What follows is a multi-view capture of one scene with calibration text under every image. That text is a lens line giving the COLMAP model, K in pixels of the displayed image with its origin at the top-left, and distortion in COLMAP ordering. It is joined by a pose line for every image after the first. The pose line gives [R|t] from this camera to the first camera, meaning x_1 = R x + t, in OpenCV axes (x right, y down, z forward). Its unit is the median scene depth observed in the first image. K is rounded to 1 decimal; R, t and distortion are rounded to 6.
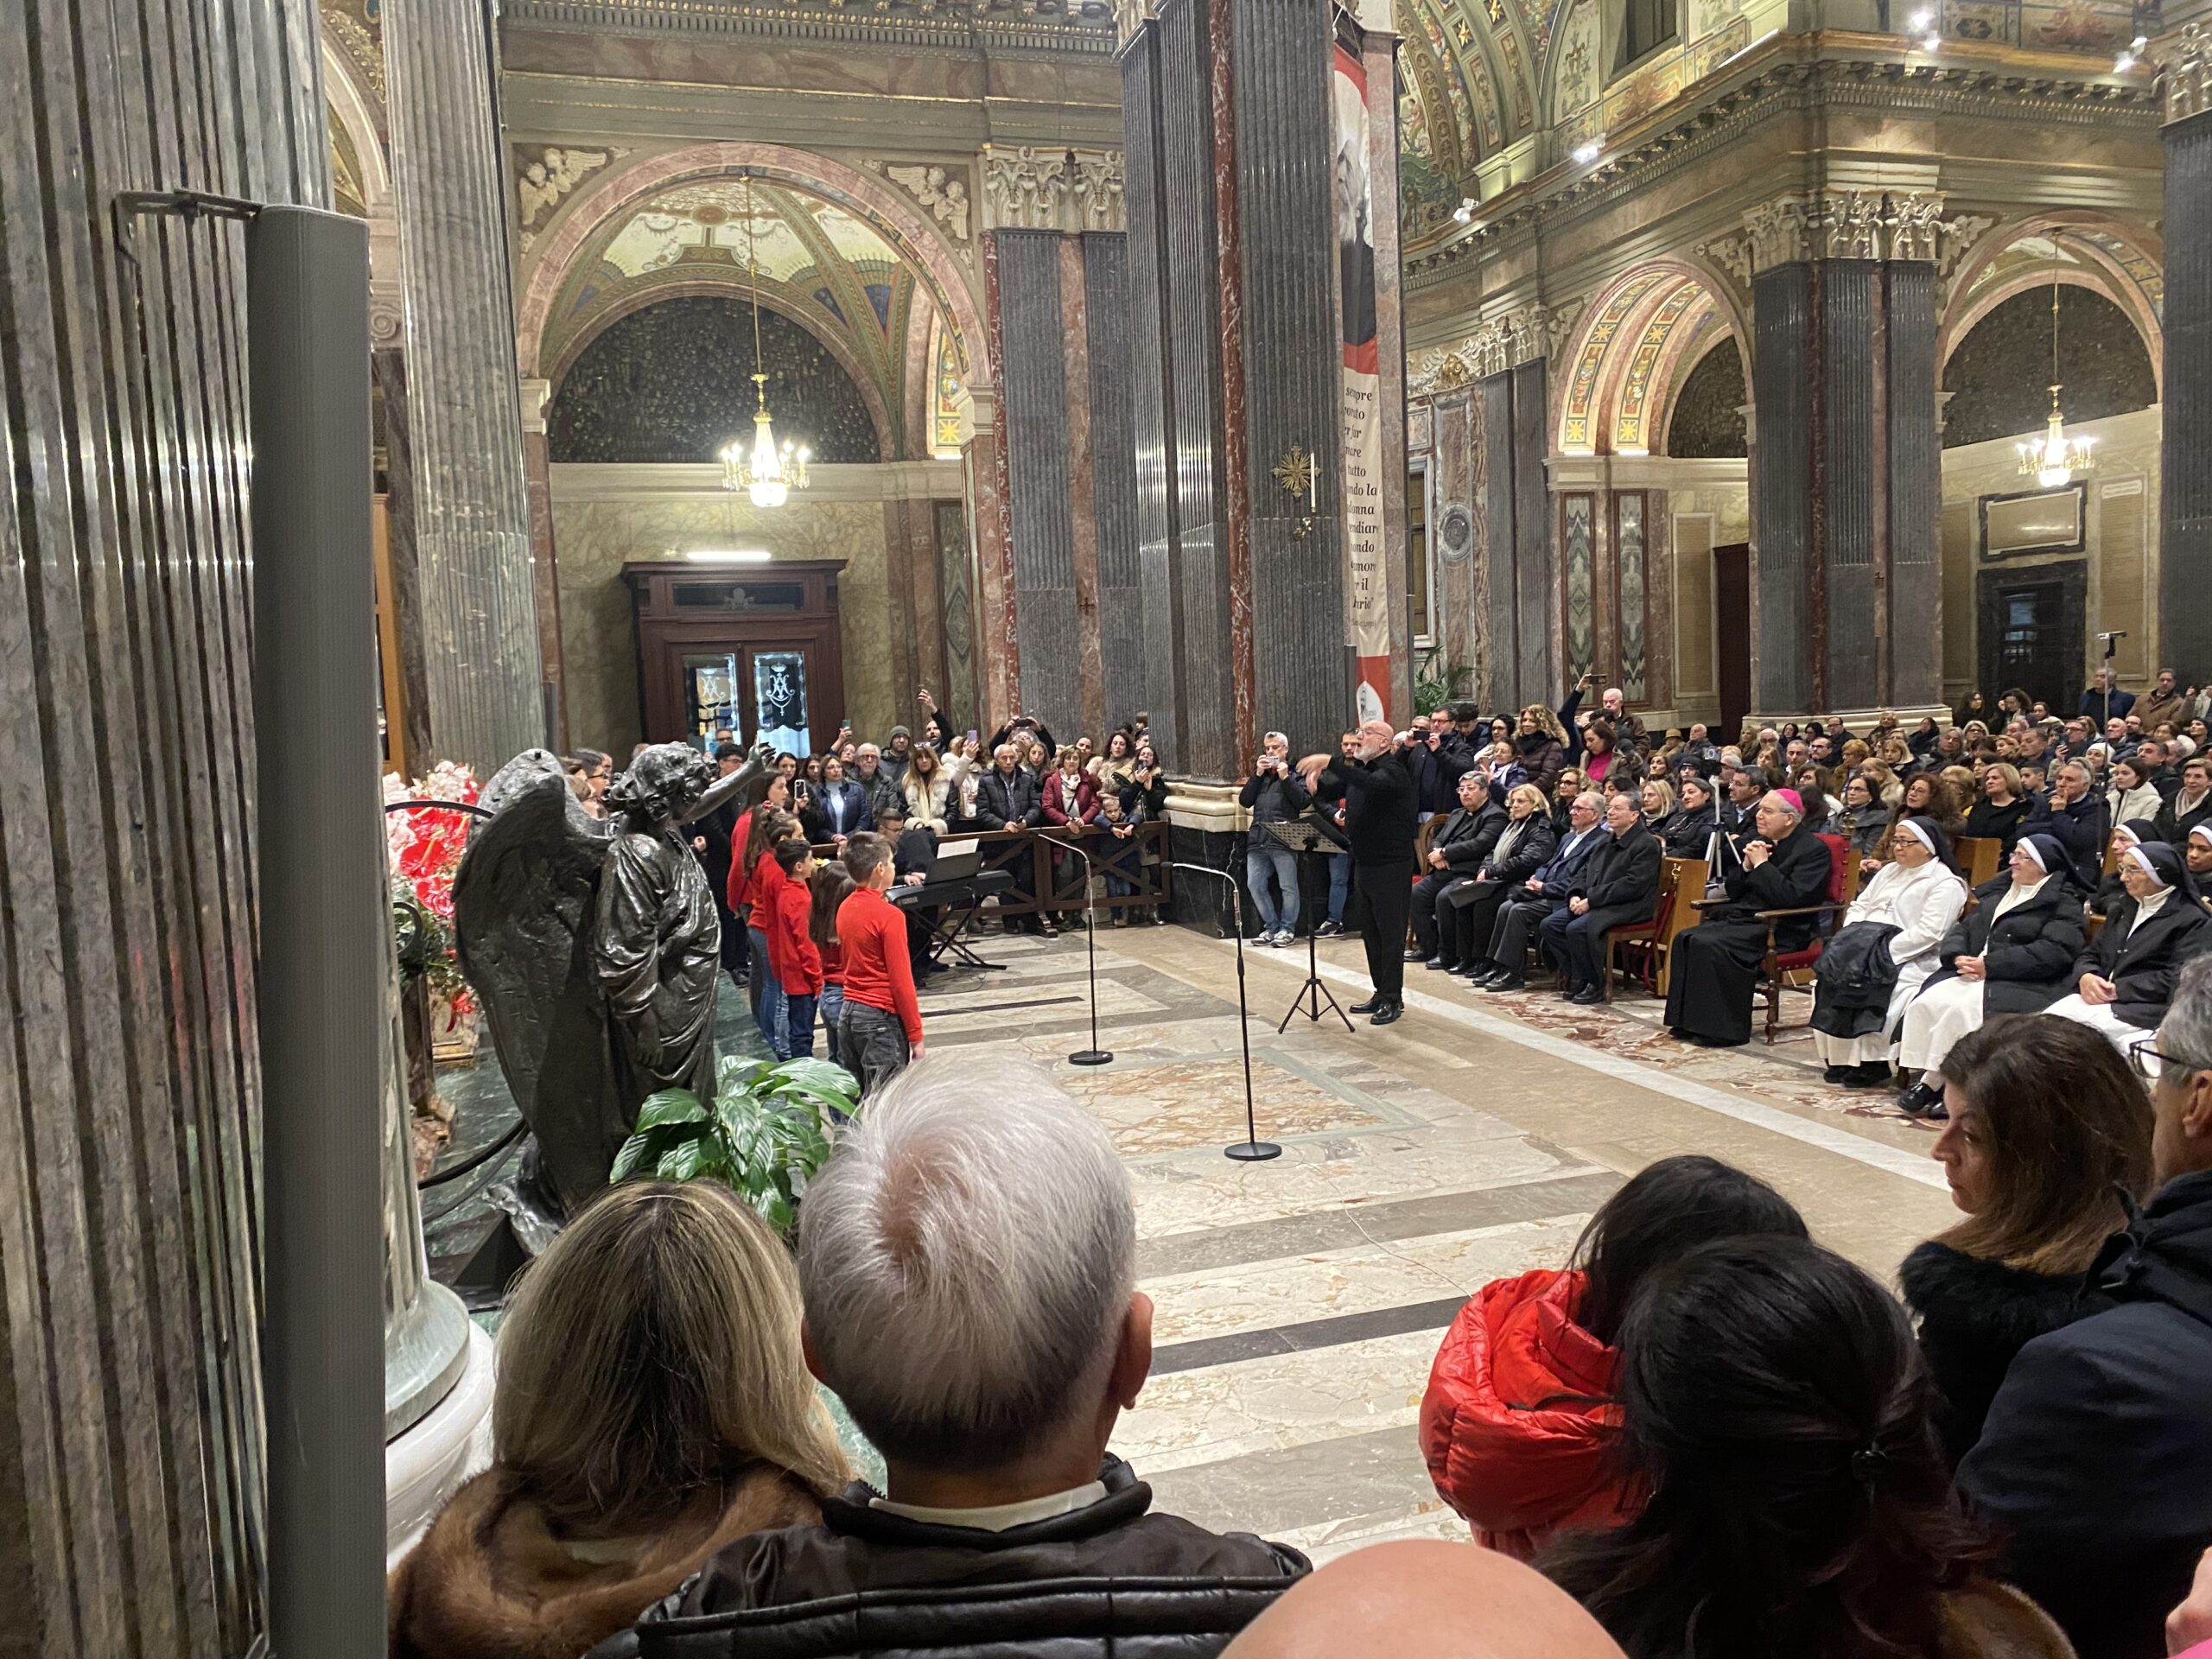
lens RADIAL K [[1691.0, 0, 1102.1], [0, 1691.0, 845.1], [0, 0, 1]] dist [0.034198, -0.031901]
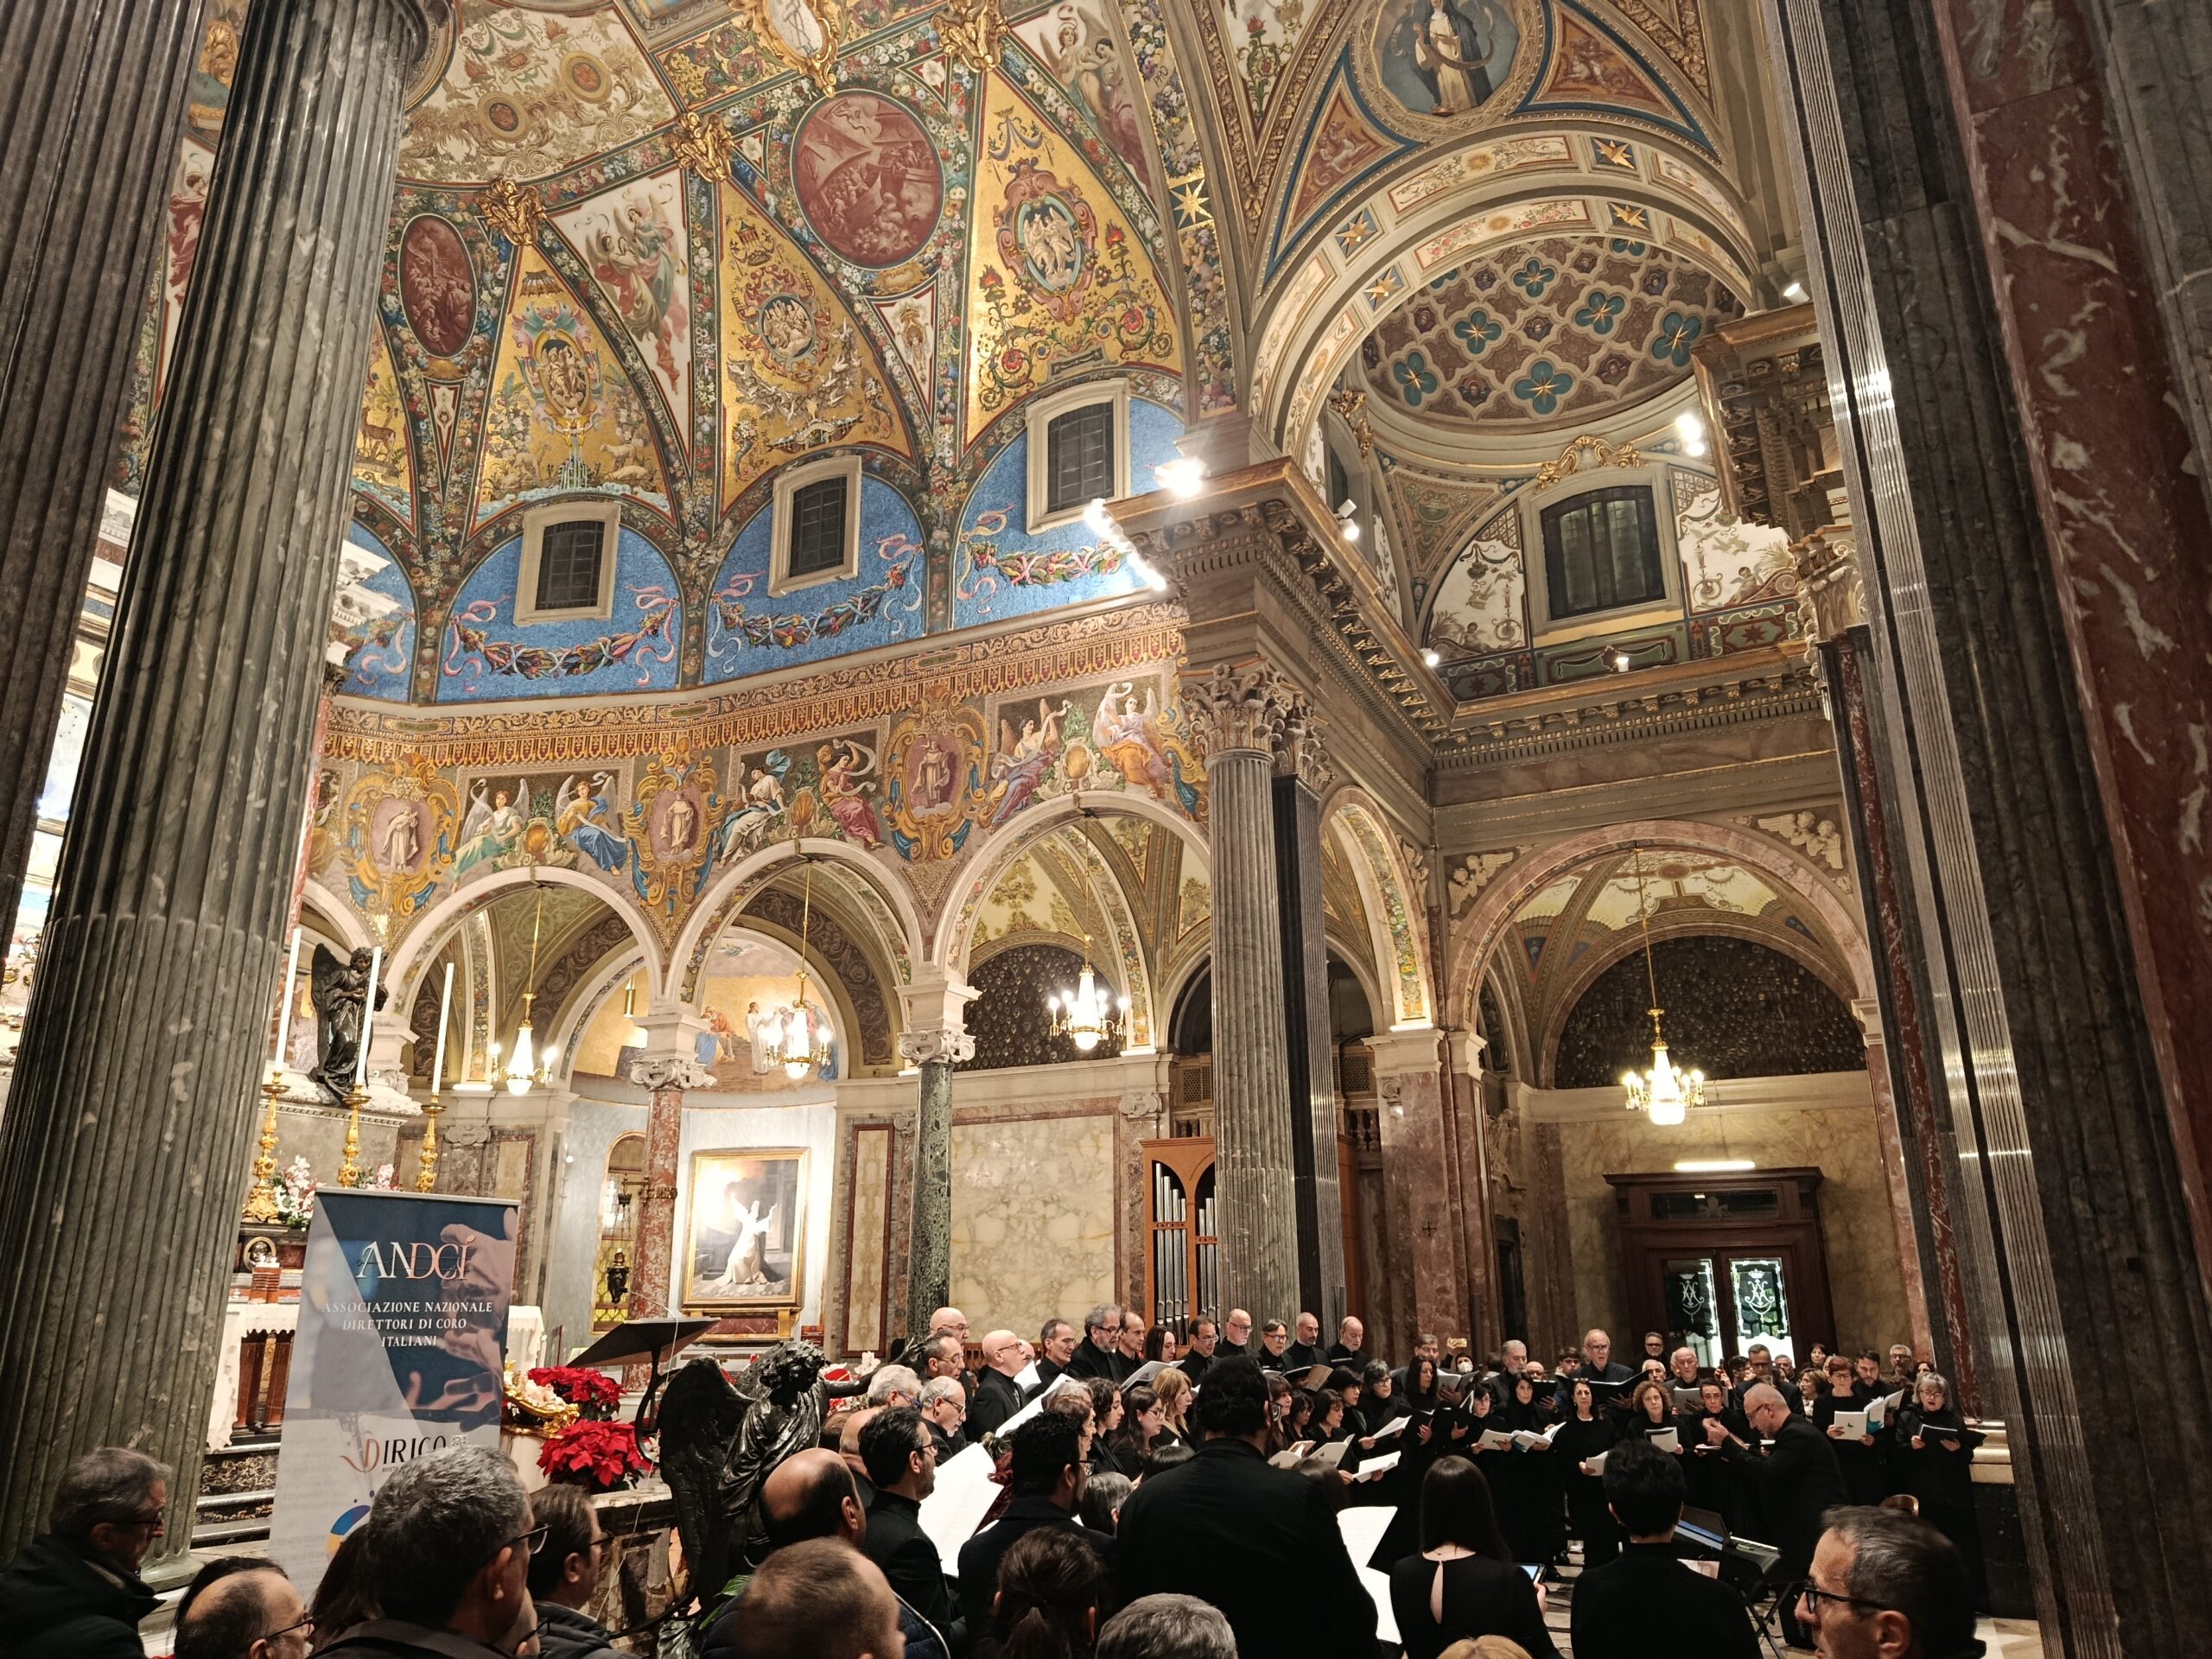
lens RADIAL K [[1538.7, 0, 1105.7], [0, 1538.7, 826.2], [0, 0, 1]] dist [0.073002, -0.099781]
pose [[0.725513, -0.168910, -0.667158, 0.262614], [-0.086939, 0.939153, -0.332315, -0.014352], [0.682695, 0.299101, 0.666683, 0.016762]]
